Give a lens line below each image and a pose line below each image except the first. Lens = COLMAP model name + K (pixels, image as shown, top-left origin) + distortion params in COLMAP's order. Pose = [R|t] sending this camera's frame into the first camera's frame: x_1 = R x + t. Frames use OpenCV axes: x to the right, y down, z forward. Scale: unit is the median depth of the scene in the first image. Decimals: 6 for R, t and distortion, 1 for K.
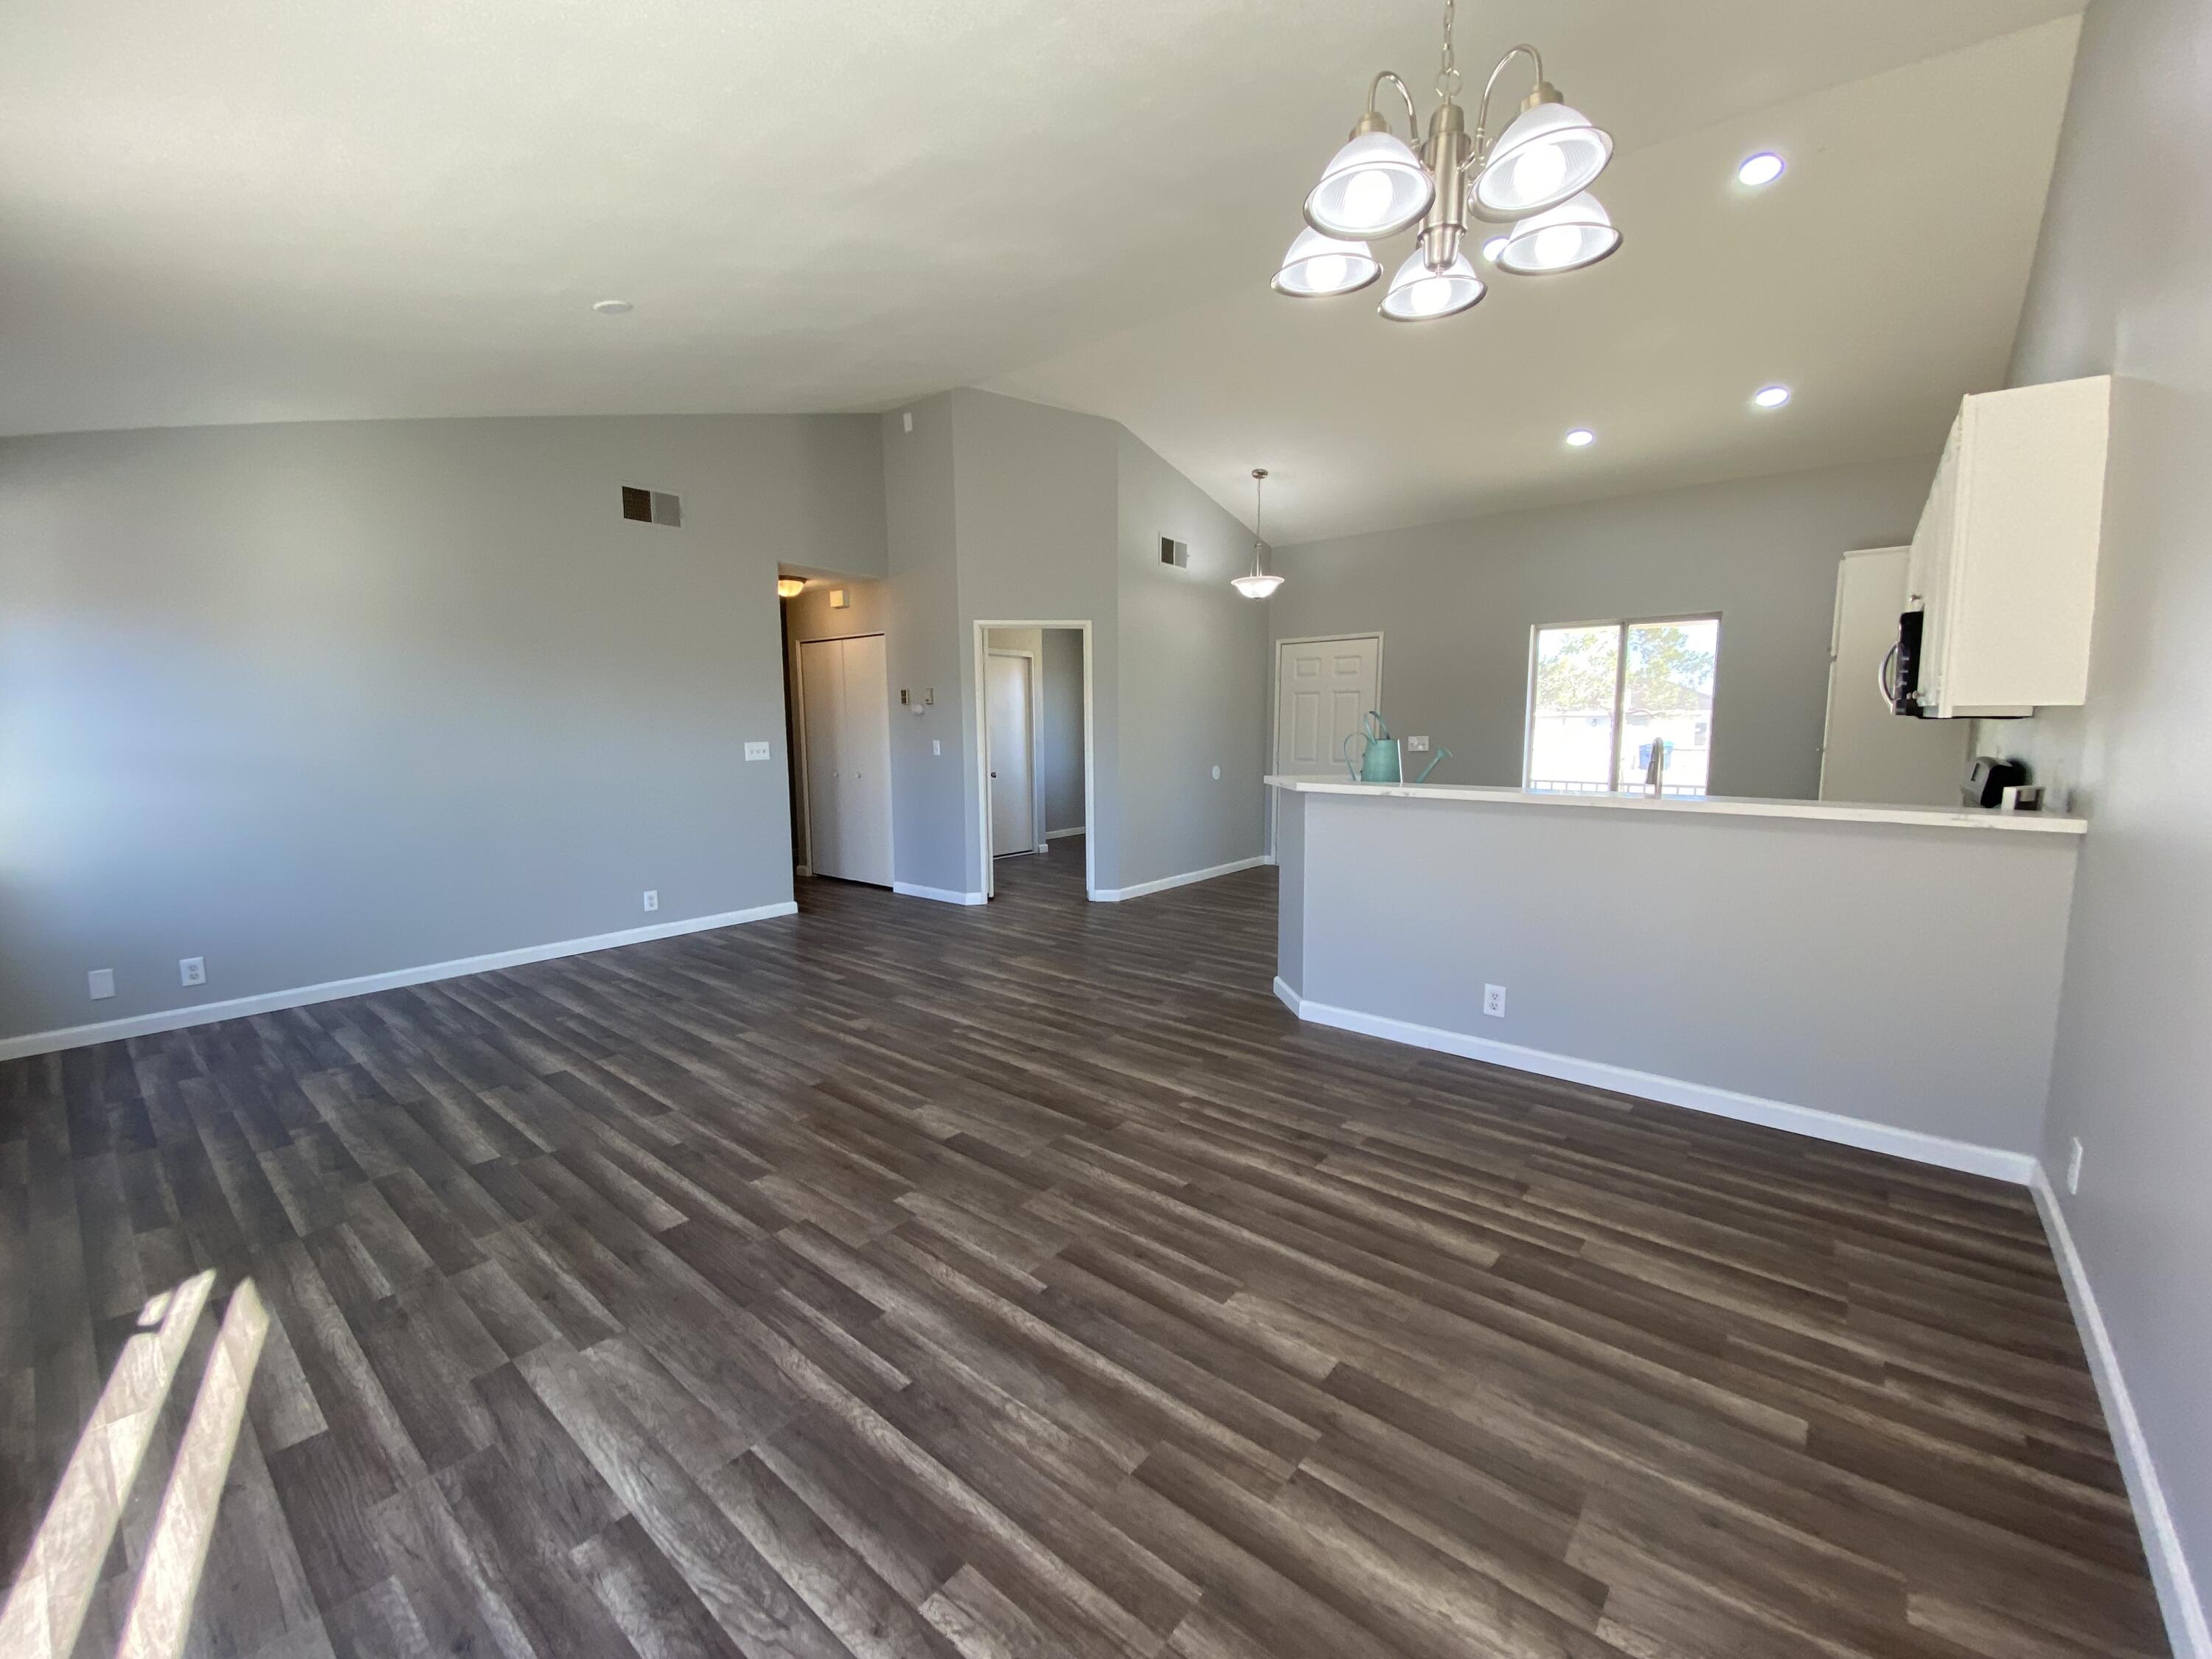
lens RADIAL K [[896.2, 0, 1101.1], [0, 896.2, 817.3], [0, 0, 1]] dist [0.017676, -0.019012]
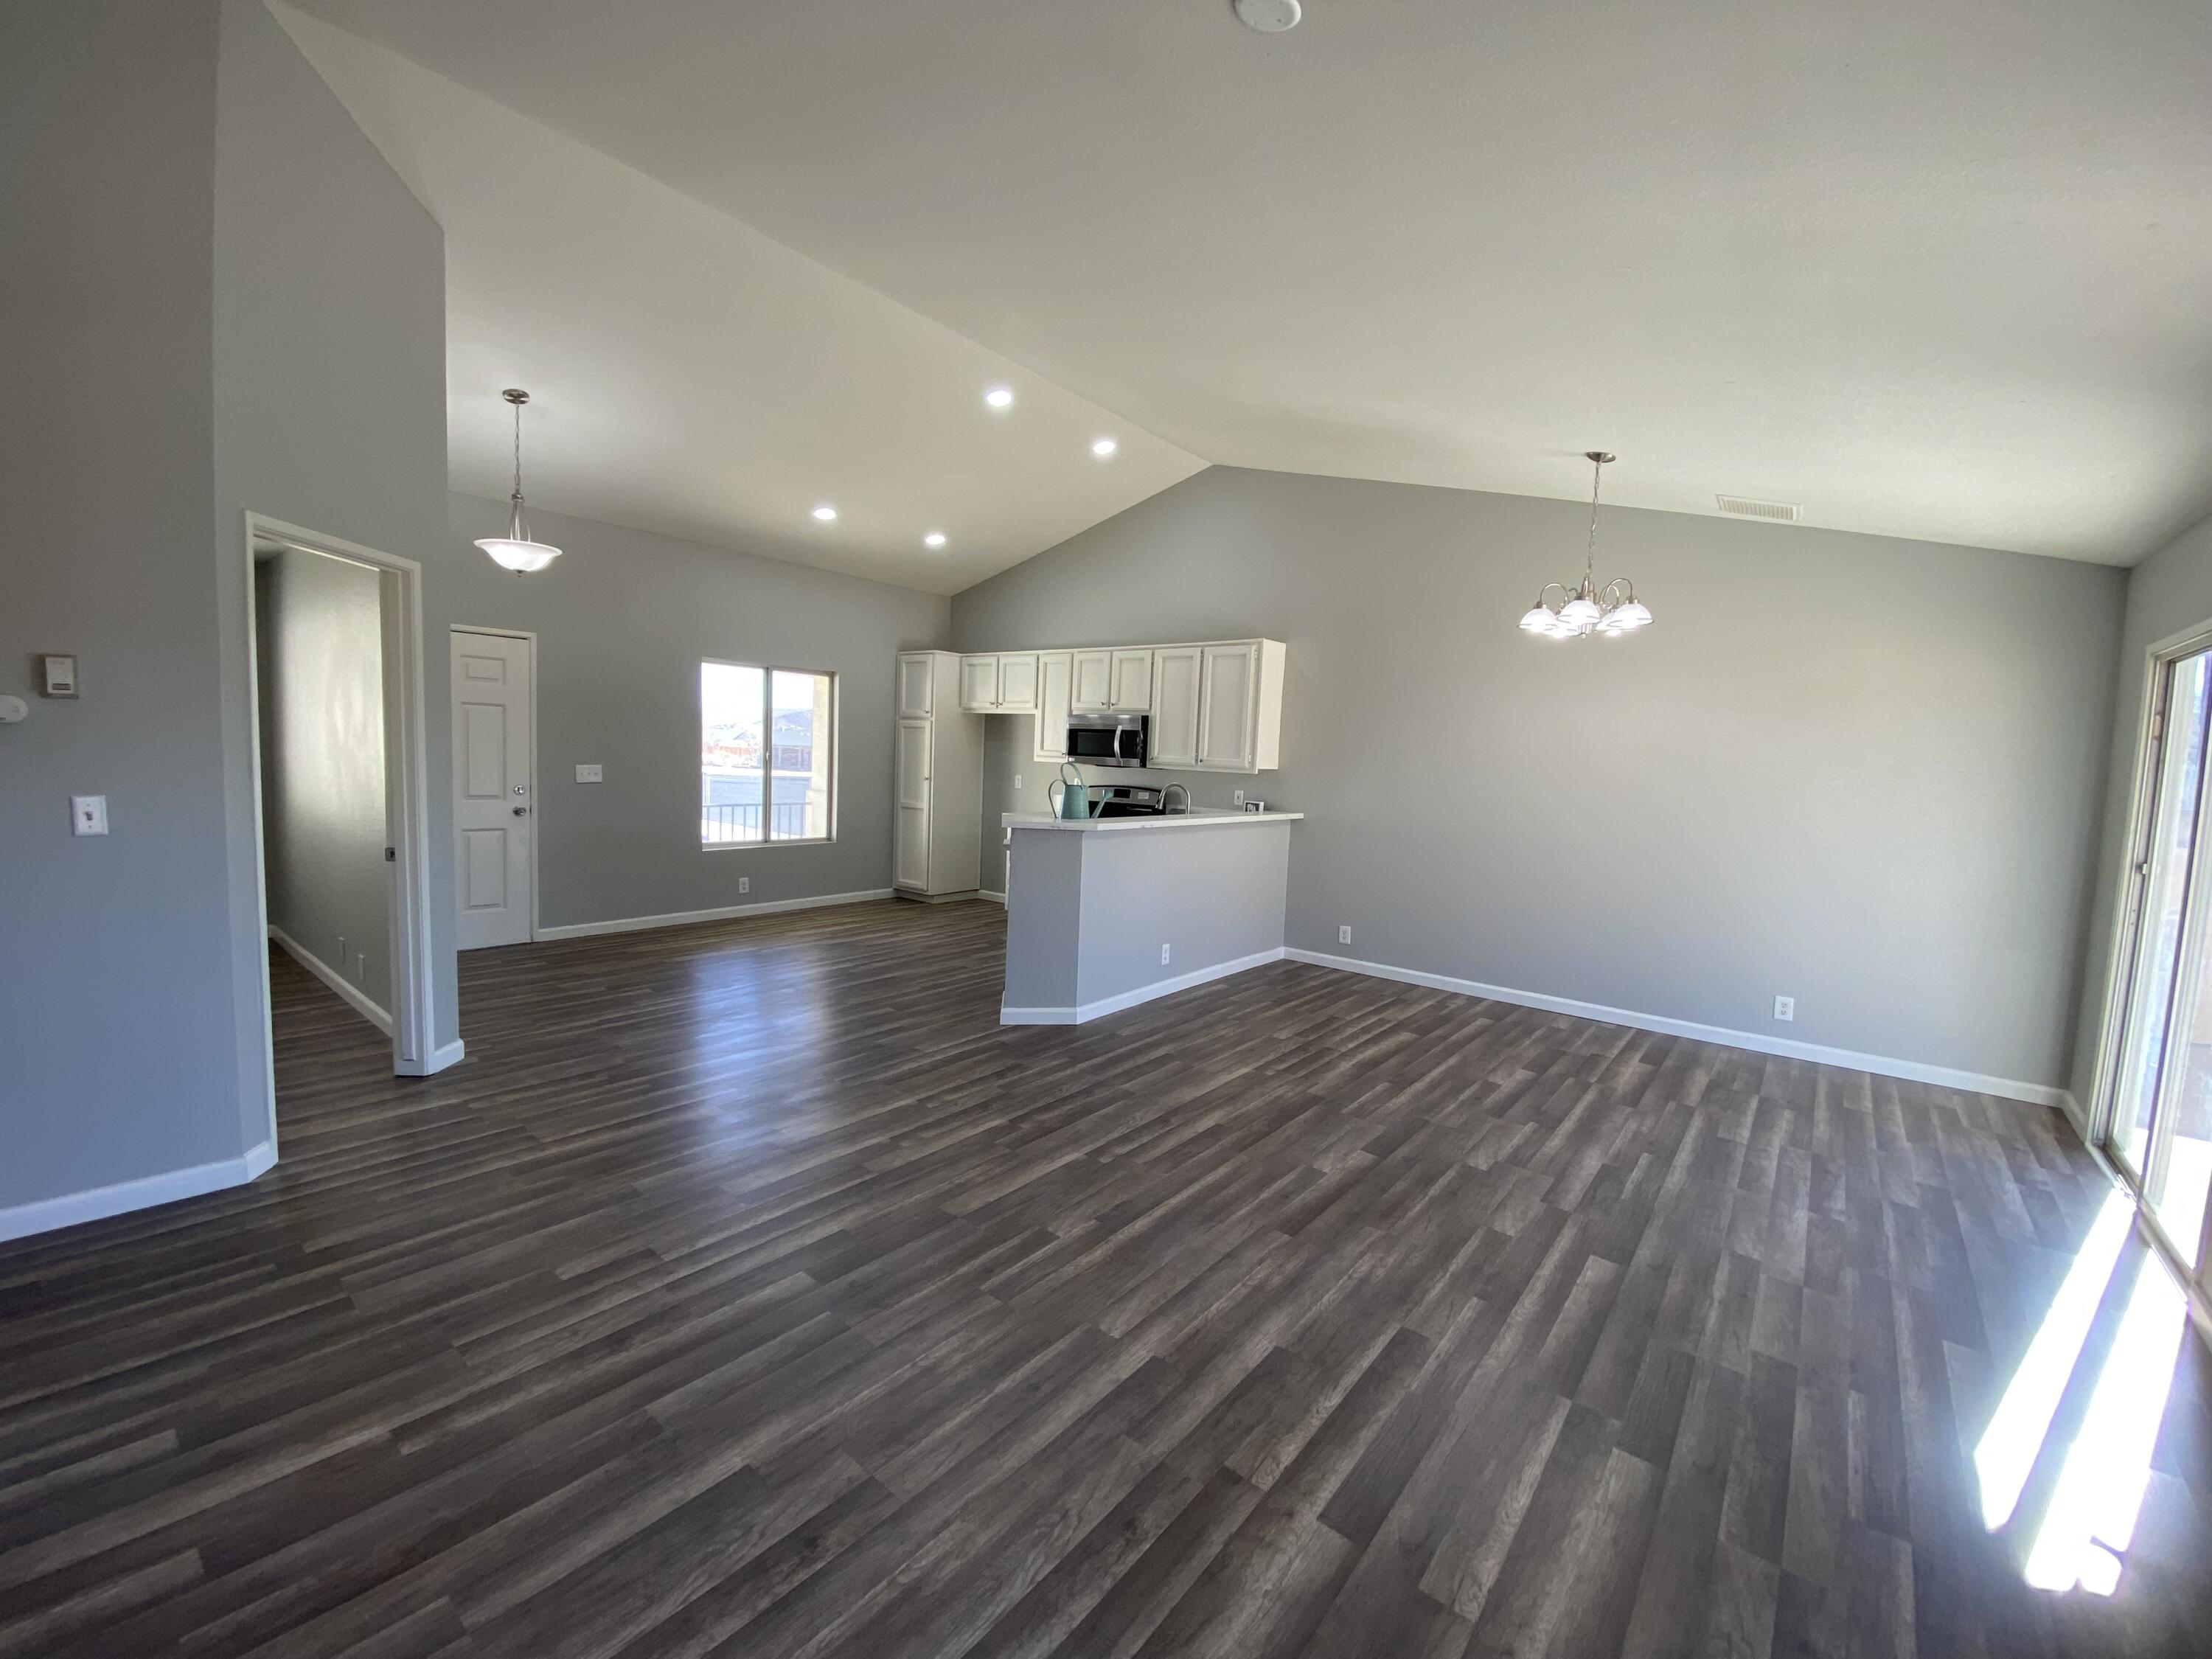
lens RADIAL K [[896.2, 0, 1094.1], [0, 896.2, 822.4], [0, 0, 1]] dist [0.017676, -0.019012]
pose [[-0.003560, -0.077027, 0.997023, -1.363922], [0.069841, 0.994575, 0.077087, -0.188198], [-0.997552, 0.069907, 0.001839, 1.412257]]
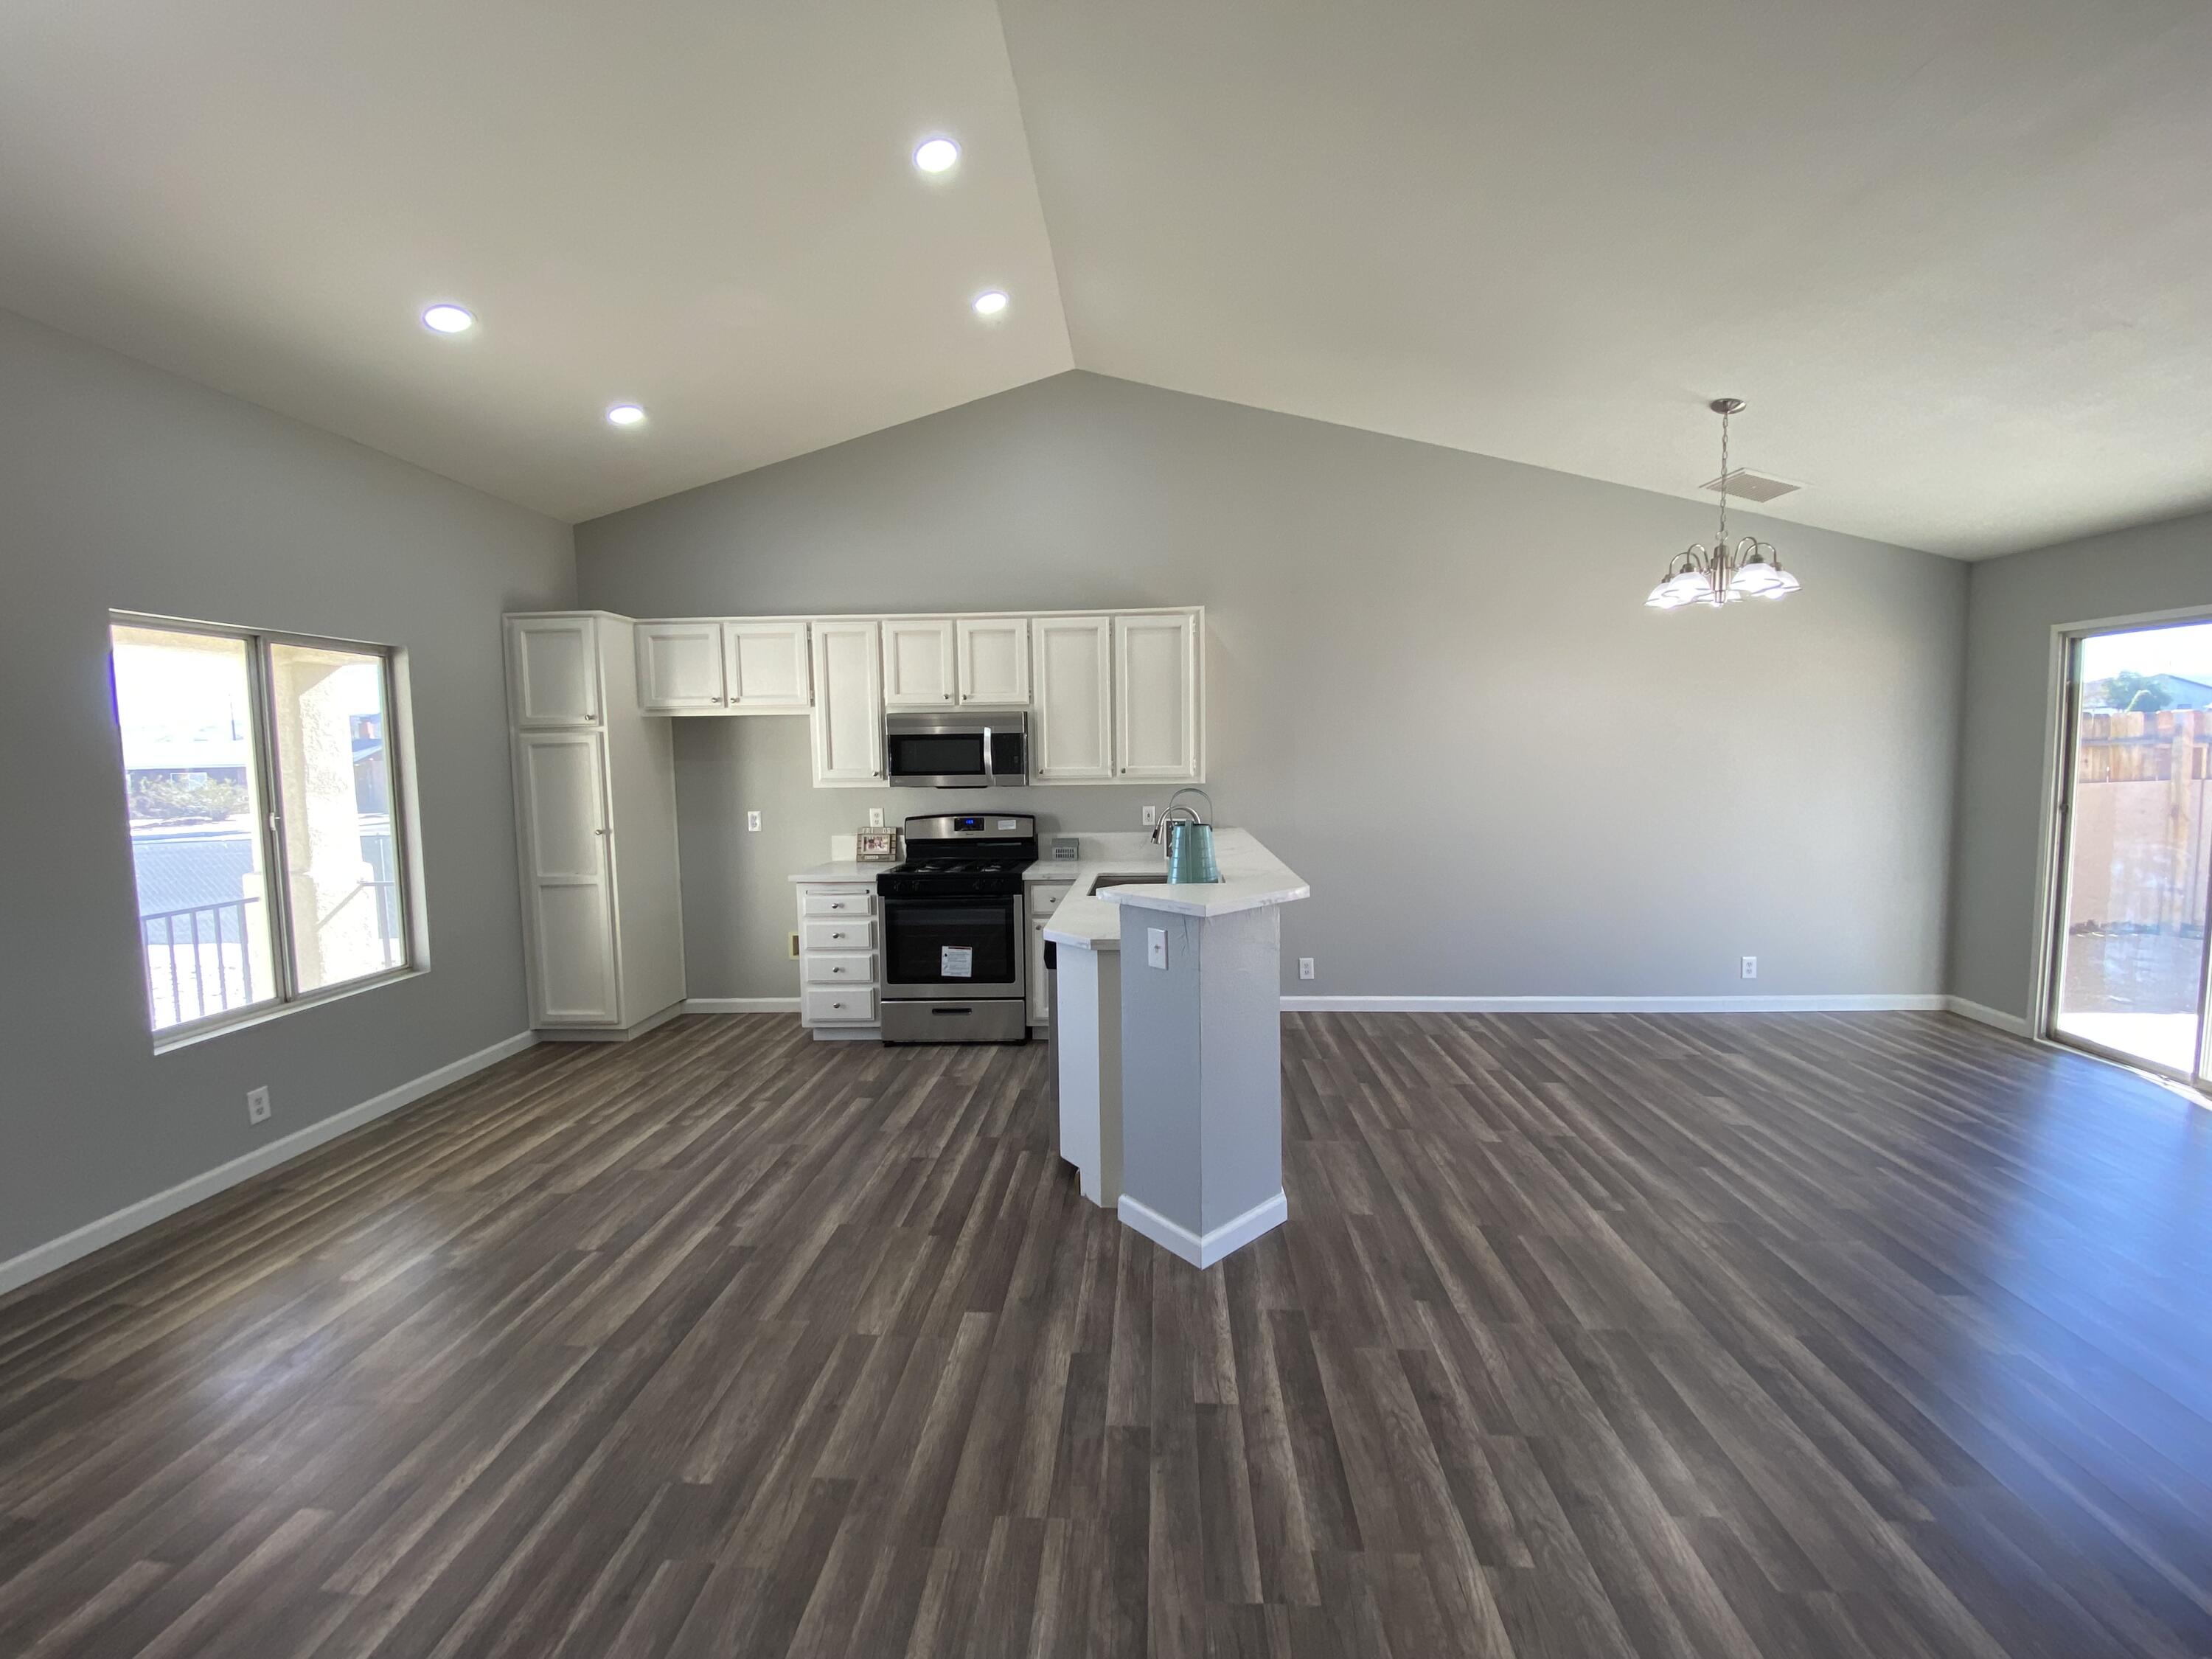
lens RADIAL K [[896.2, 0, 1099.7], [0, 896.2, 827.8], [0, 0, 1]] dist [0.017676, -0.019012]
pose [[-0.588066, -0.055538, 0.806904, -0.367955], [0.108634, 0.983176, 0.146843, -0.300578], [-0.801484, 0.174010, -0.572139, 2.179245]]
